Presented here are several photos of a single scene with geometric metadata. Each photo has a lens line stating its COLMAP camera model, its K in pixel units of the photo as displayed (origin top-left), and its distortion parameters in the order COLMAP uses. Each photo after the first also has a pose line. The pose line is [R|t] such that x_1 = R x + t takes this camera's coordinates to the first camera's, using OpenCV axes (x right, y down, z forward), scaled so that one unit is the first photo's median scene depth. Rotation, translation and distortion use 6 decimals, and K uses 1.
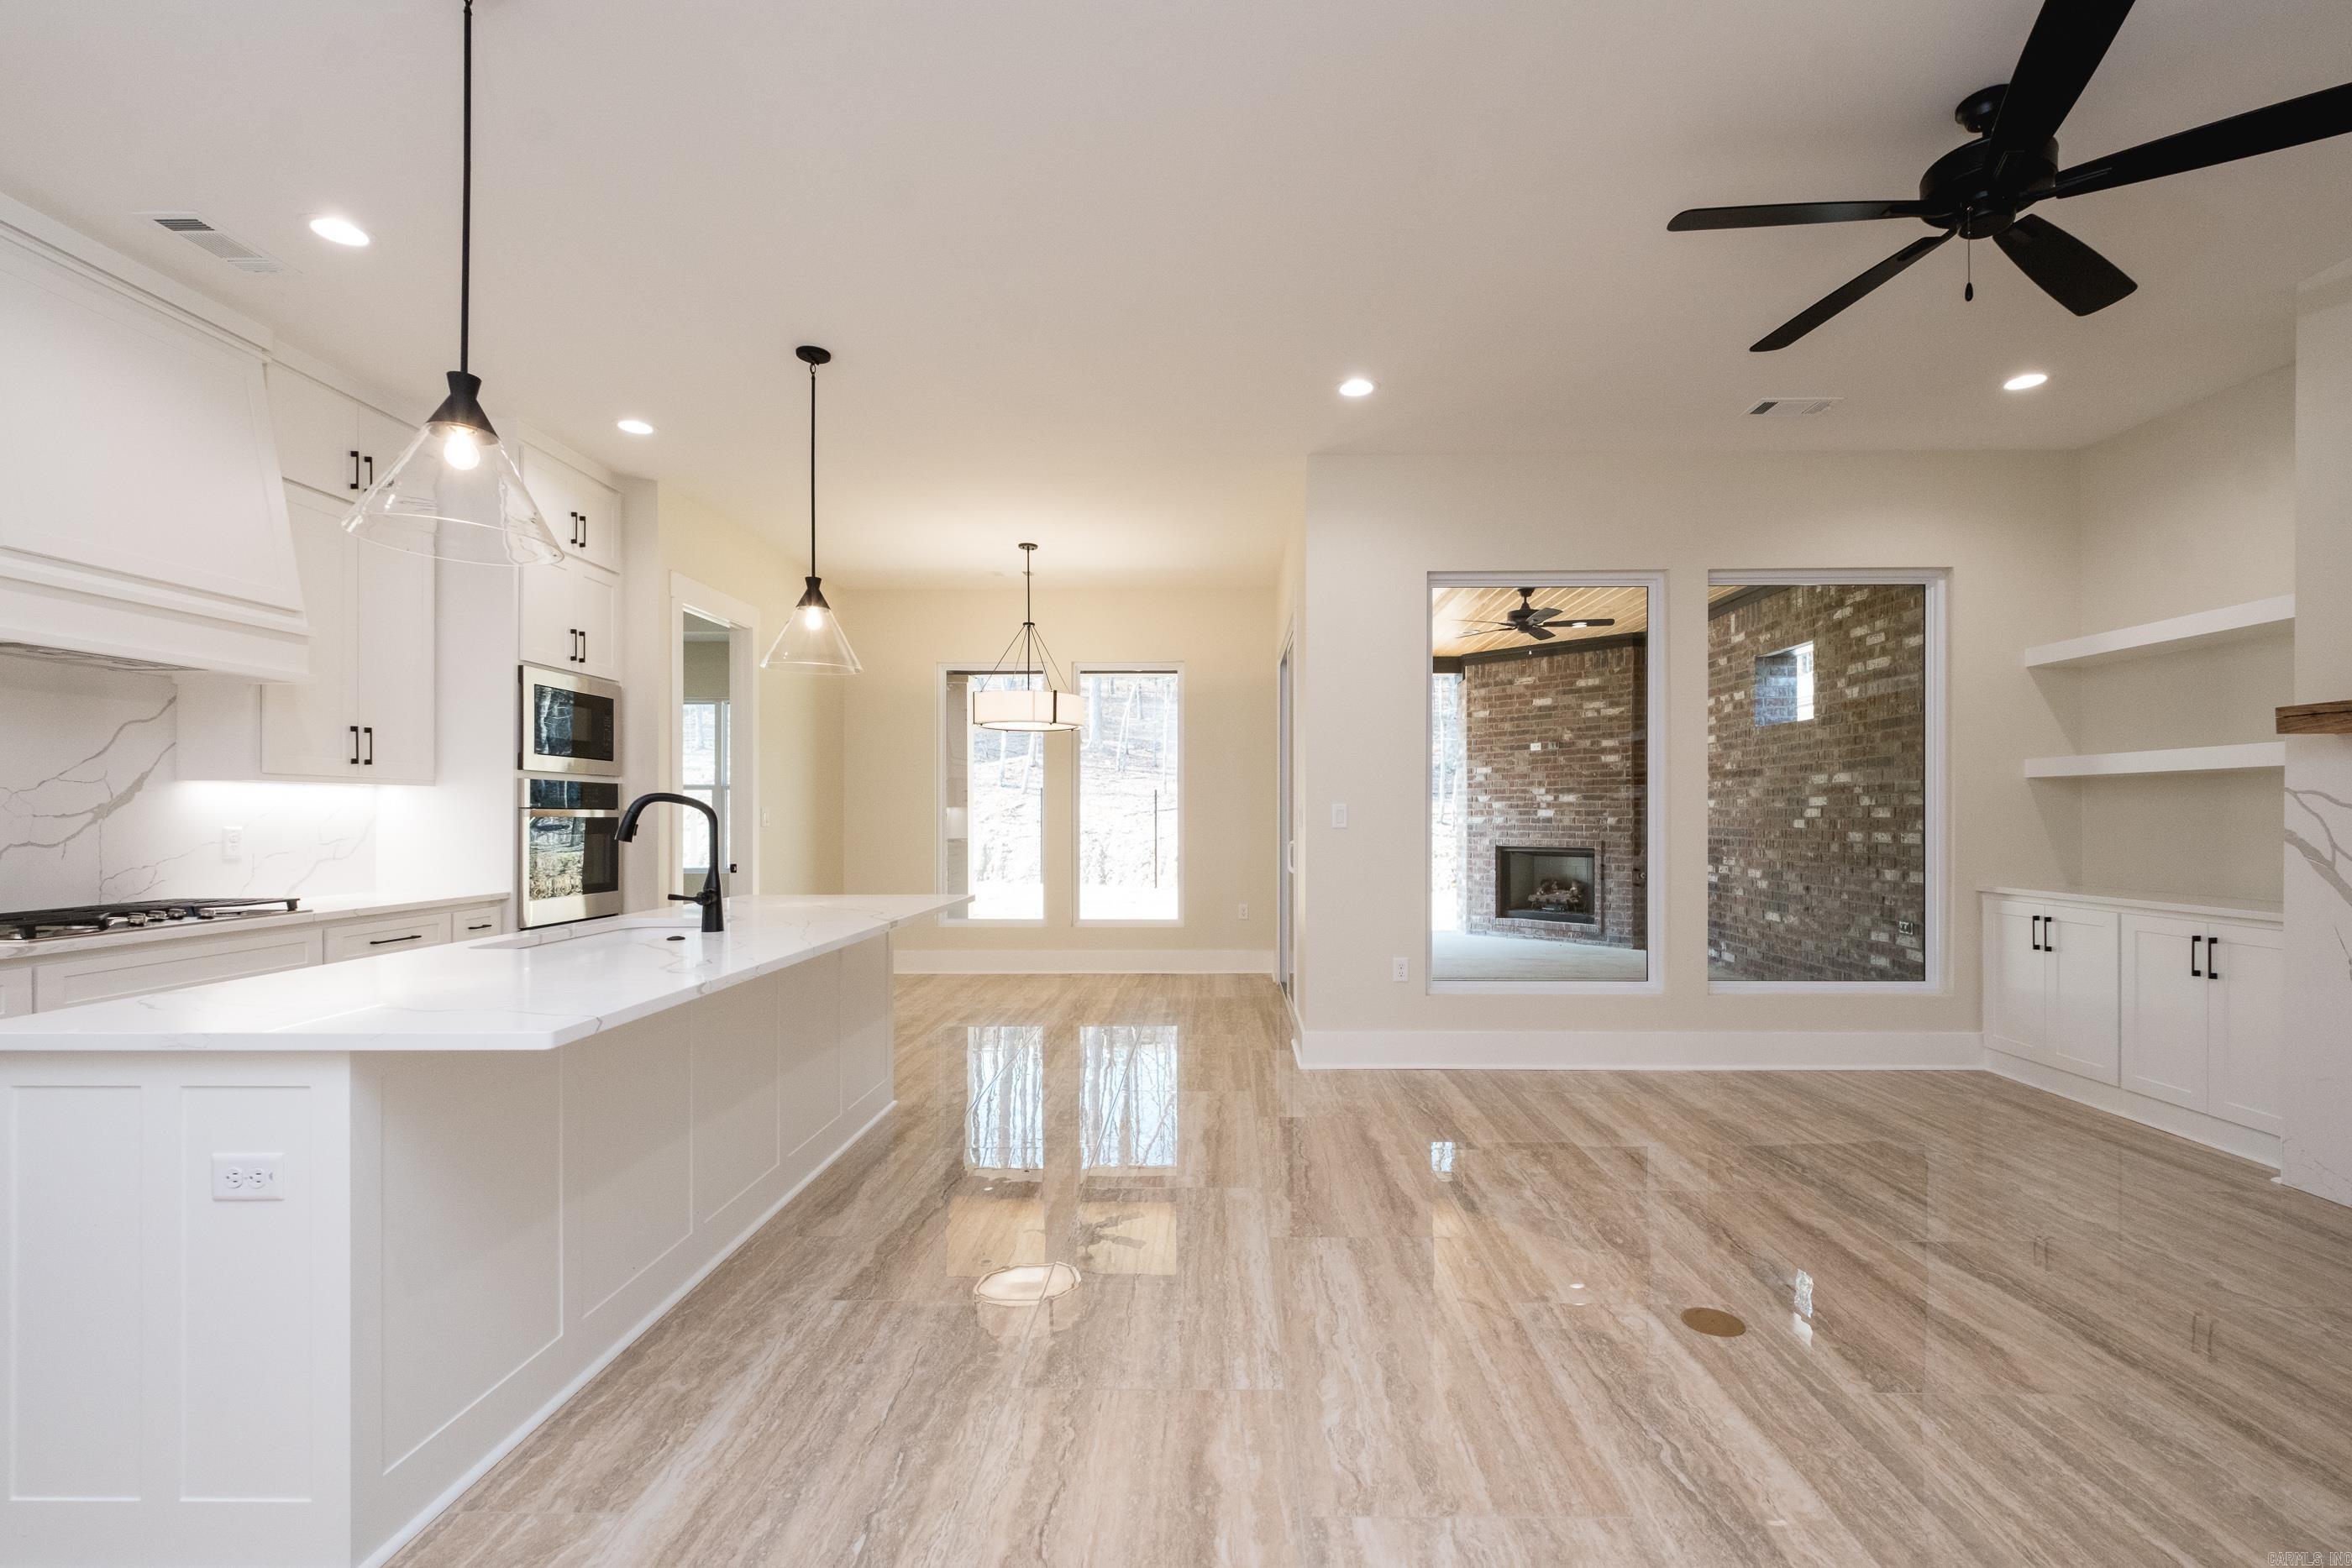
lens RADIAL K [[1033.7, 0, 1187.9], [0, 1033.7, 814.1], [0, 0, 1]] dist [-0.002825, -0.000723]
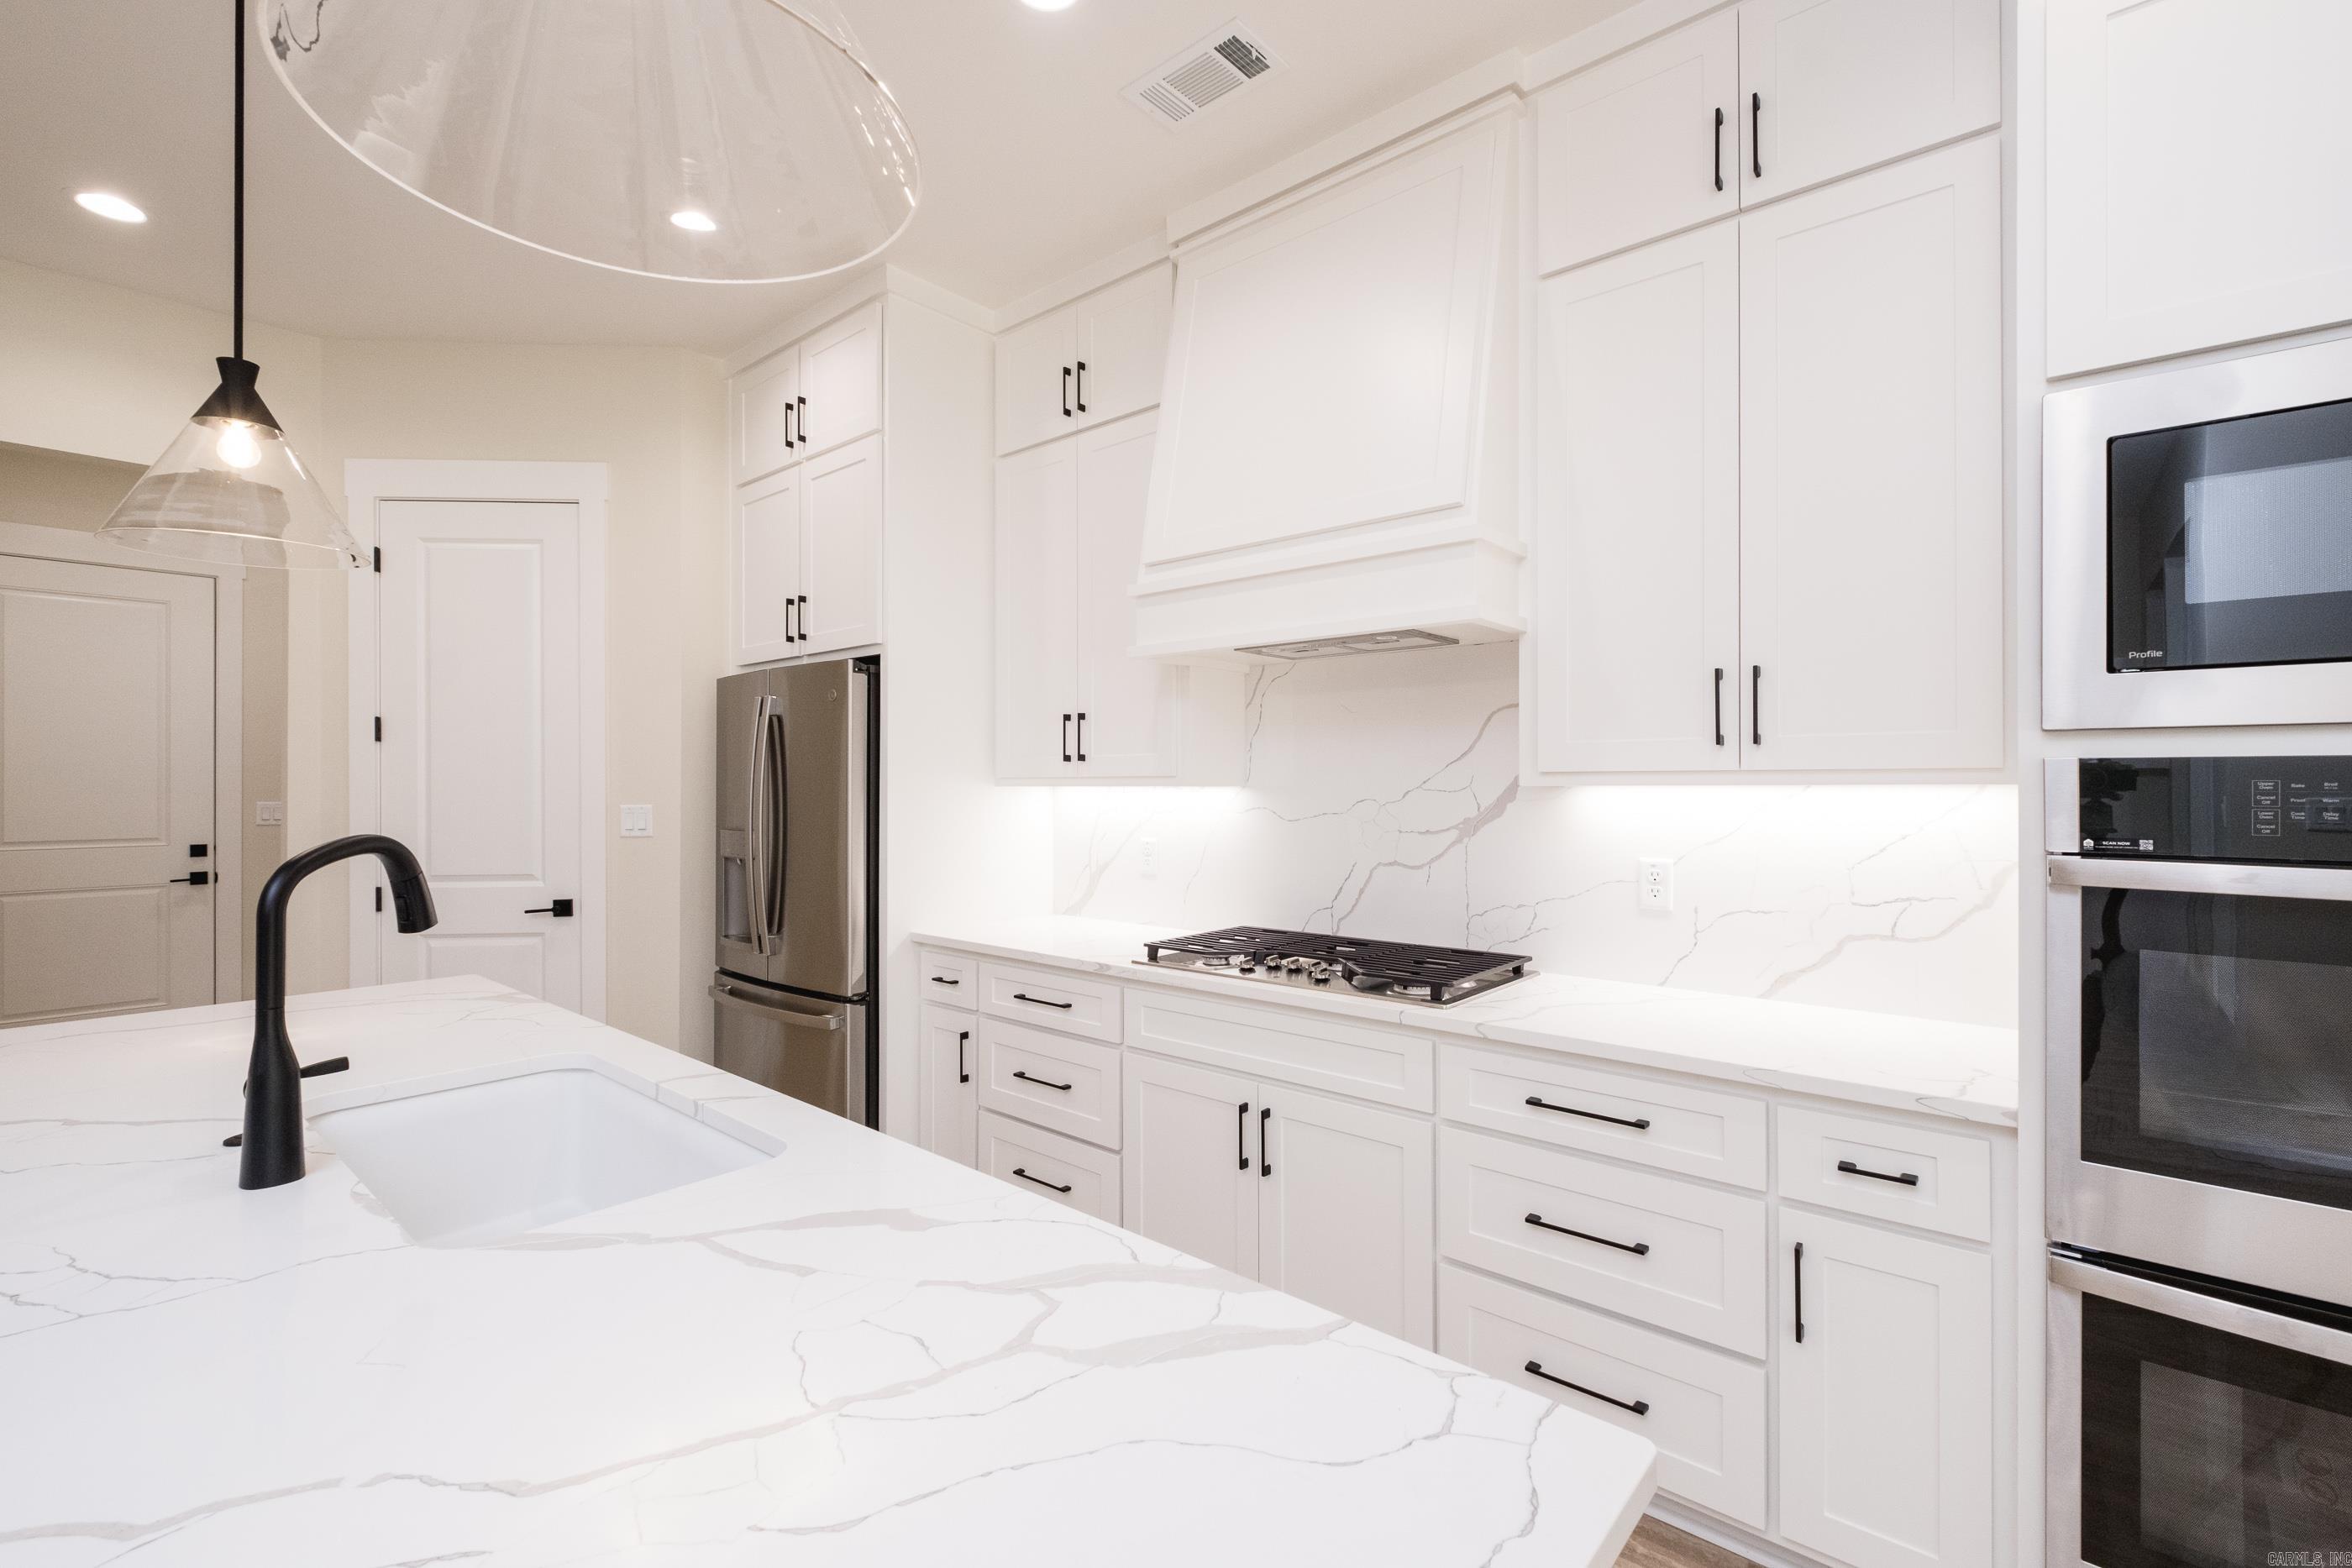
lens RADIAL K [[1023.6, 0, 1168.7], [0, 1023.6, 781.5], [0, 0, 1]] dist [0.001497, -0.000024]
pose [[-0.631802, 0.000236, -0.775130, -0.185988], [0.002423, 0.999996, -0.001670, -0.021710], [0.775126, -0.002933, -0.631800, 0.774449]]
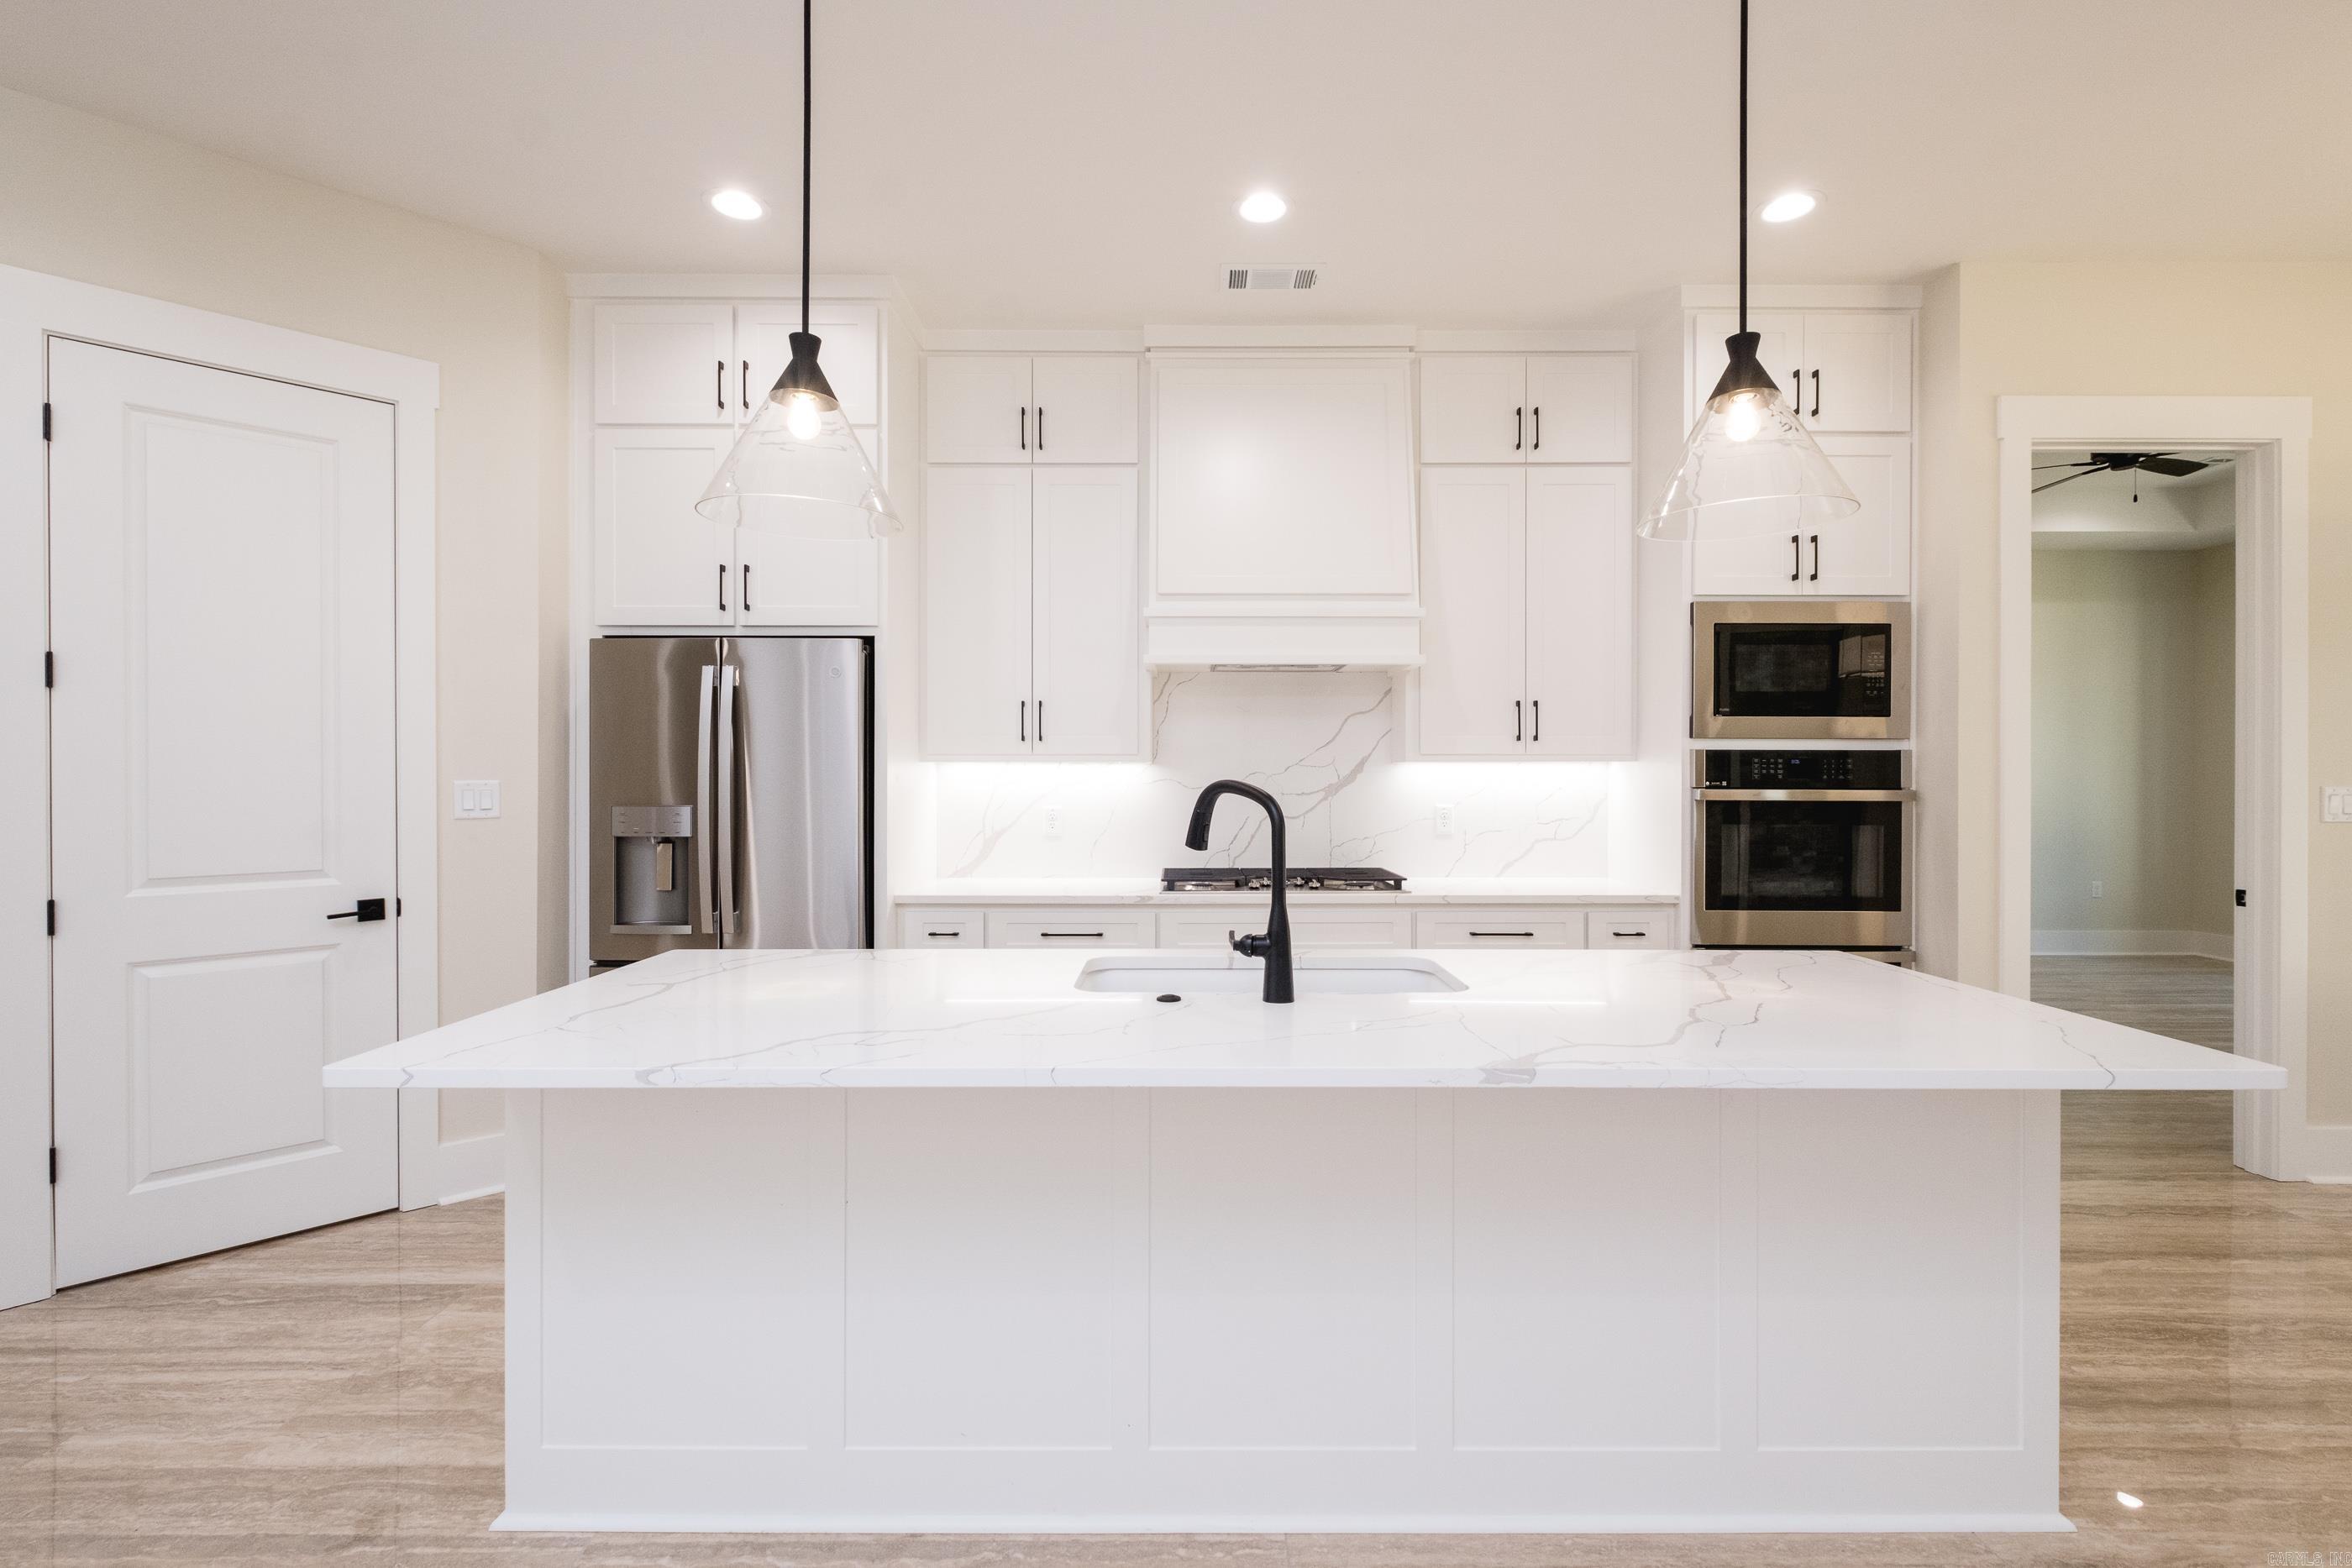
lens RADIAL K [[1020.6, 0, 1184.6], [0, 1020.6, 779.5], [0, 0, 1]] dist [-0.000144, -0.000632]
pose [[0.032348, 0.003377, -0.999471, 0.078528], [-0.000379, 0.999994, 0.003366, -0.011337], [0.999477, 0.000270, 0.032349, 0.466039]]
